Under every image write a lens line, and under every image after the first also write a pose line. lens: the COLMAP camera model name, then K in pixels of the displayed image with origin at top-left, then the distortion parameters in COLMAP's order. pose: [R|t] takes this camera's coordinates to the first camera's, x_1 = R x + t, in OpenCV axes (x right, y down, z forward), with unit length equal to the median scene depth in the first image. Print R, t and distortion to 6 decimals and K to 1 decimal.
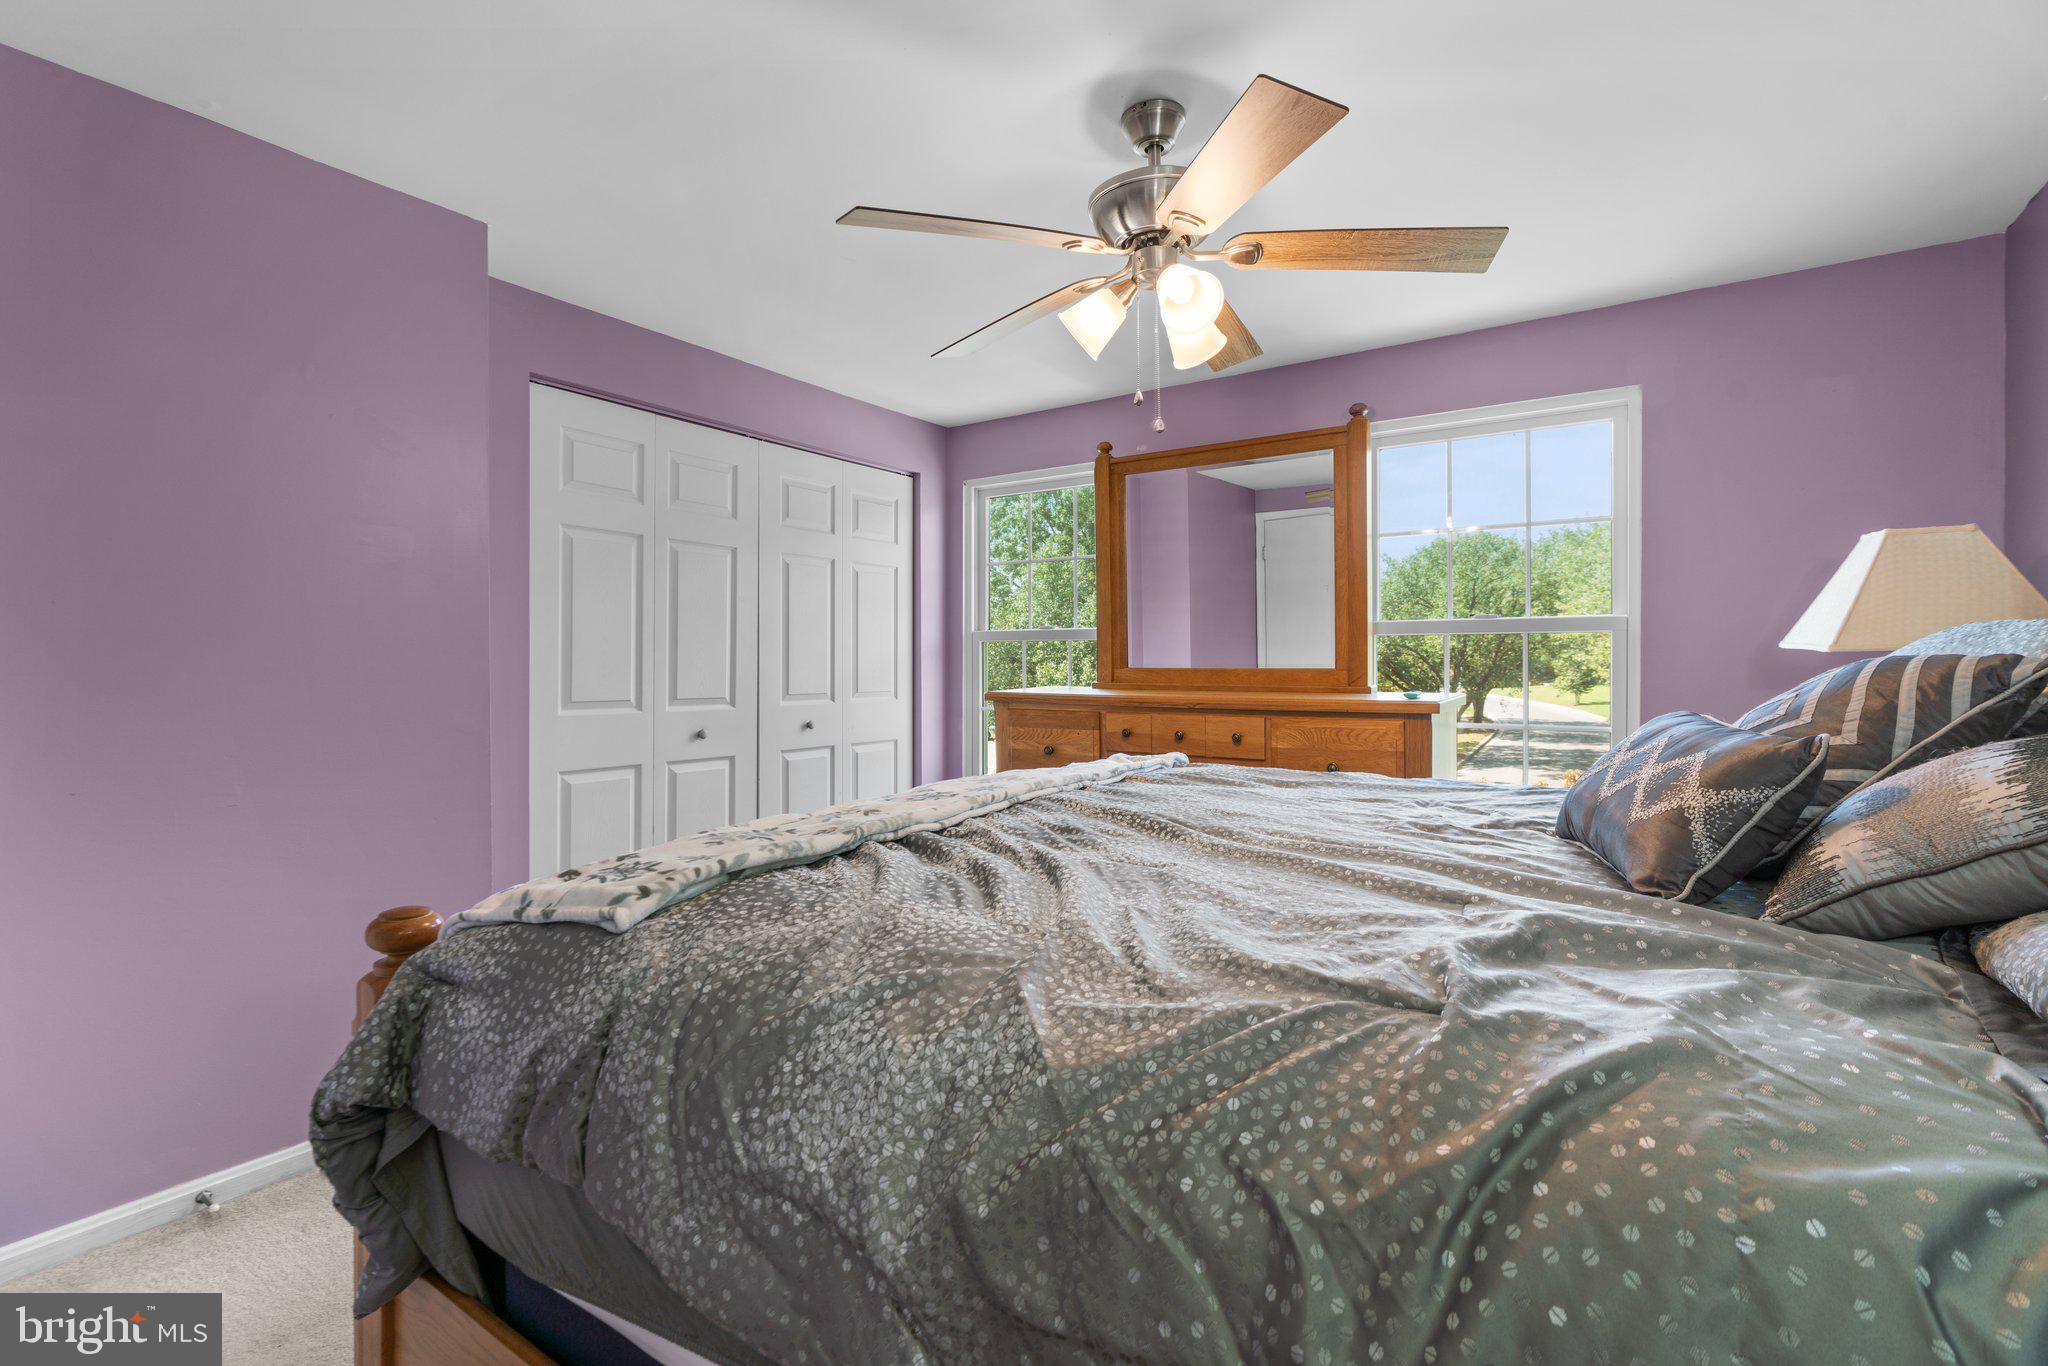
lens RADIAL K [[930.1, 0, 1003.5], [0, 930.1, 670.9], [0, 0, 1]] dist [-0.003926, 0.003592]
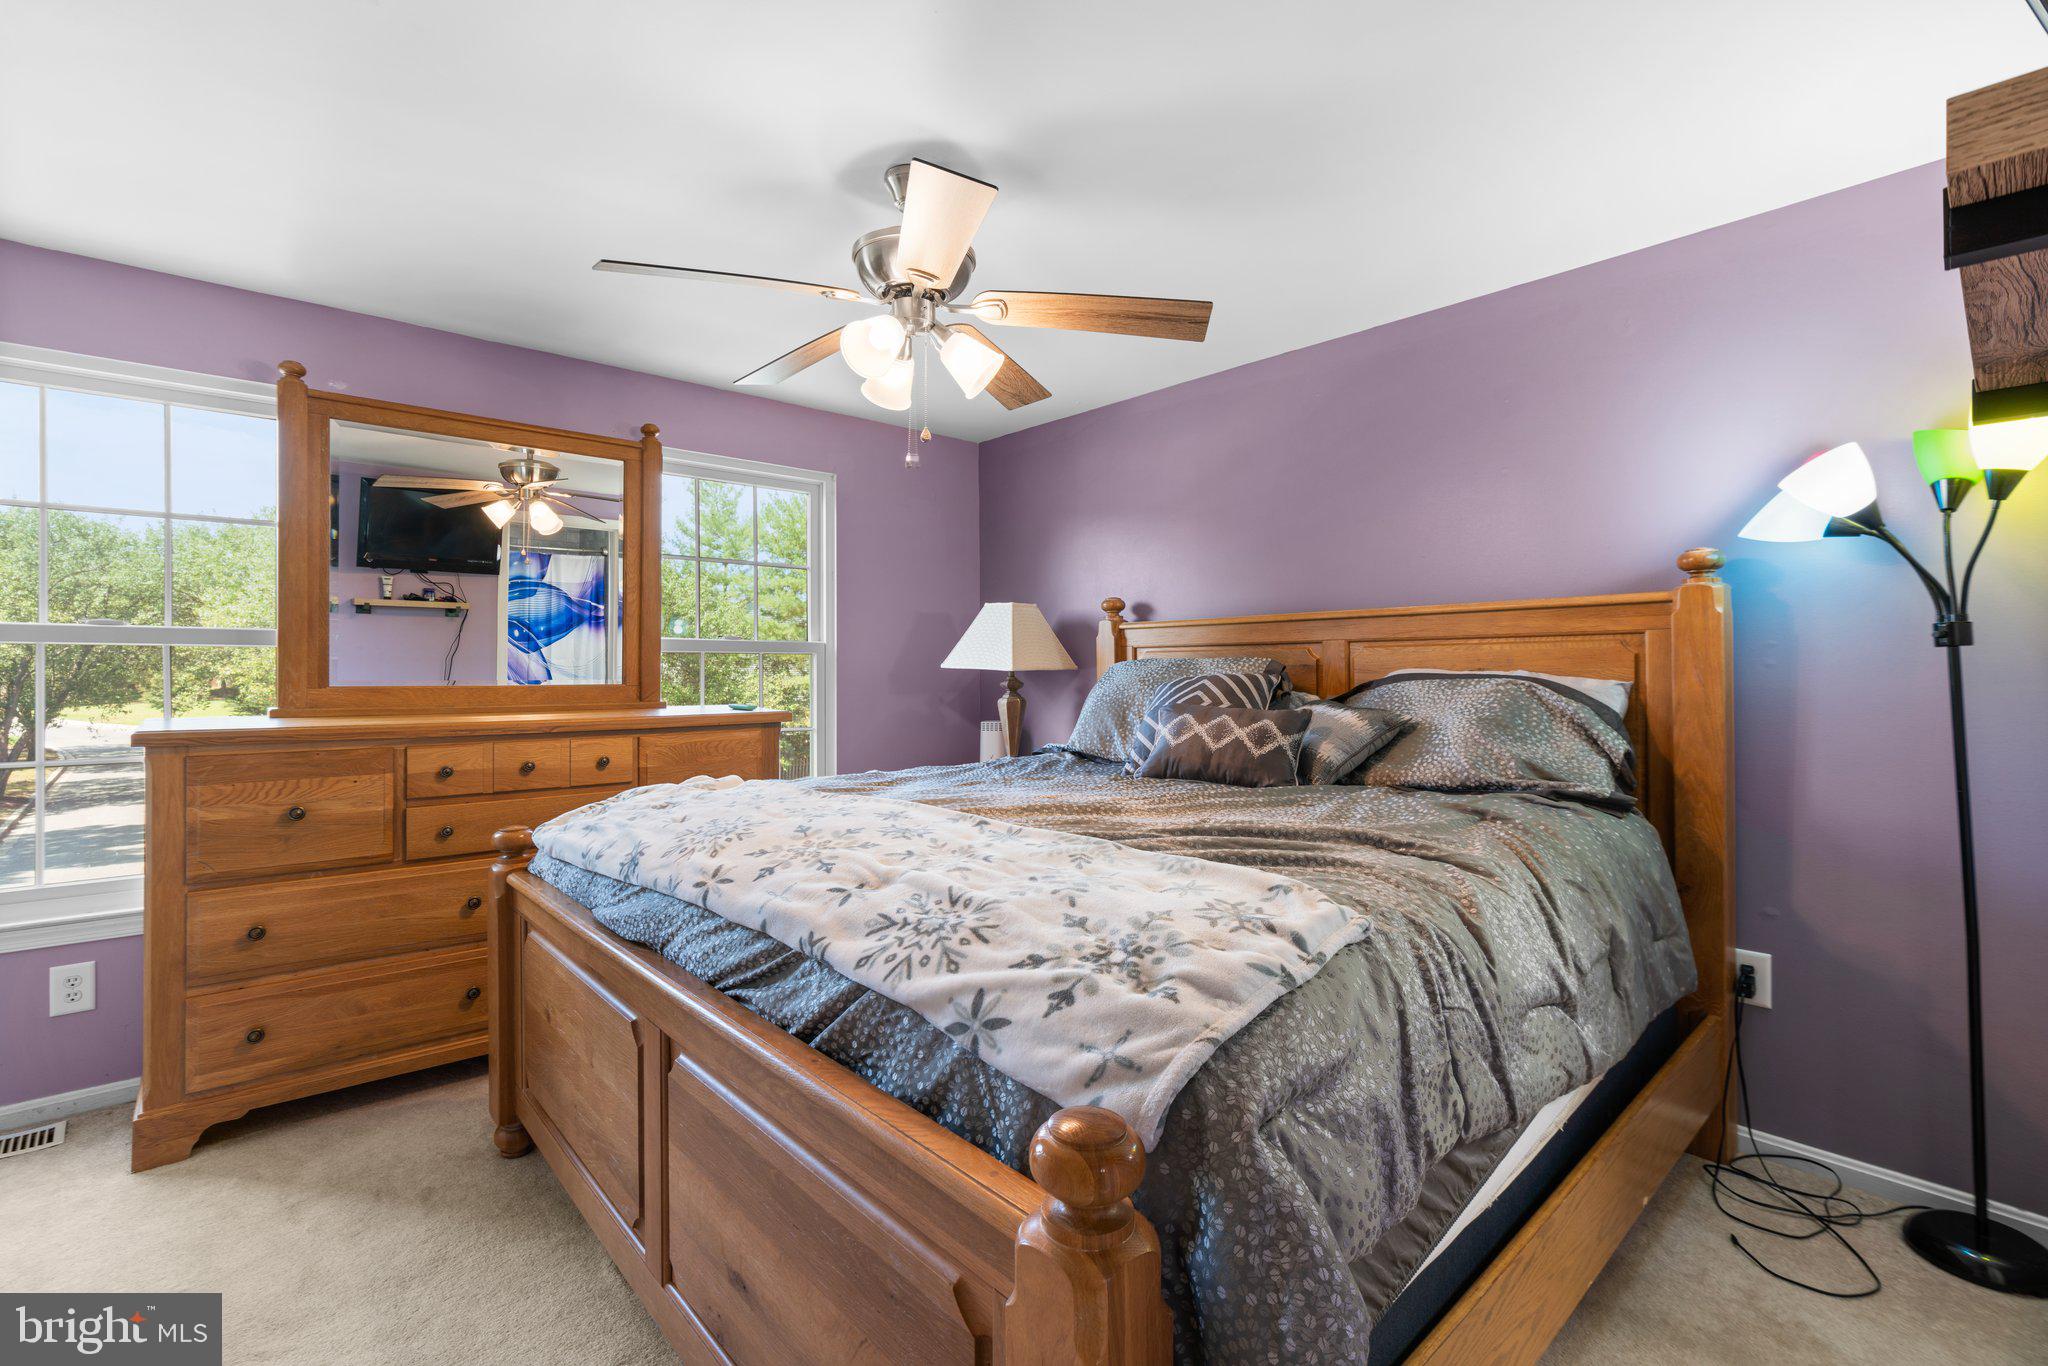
lens RADIAL K [[930.1, 0, 1002.1], [0, 930.1, 675.6], [0, 0, 1]] dist [-0.003926, 0.003592]
pose [[0.236606, -0.001544, 0.971604, -0.469227], [0.011250, 0.999936, -0.001151, -0.005905], [-0.971541, 0.011203, 0.236608, 0.349900]]
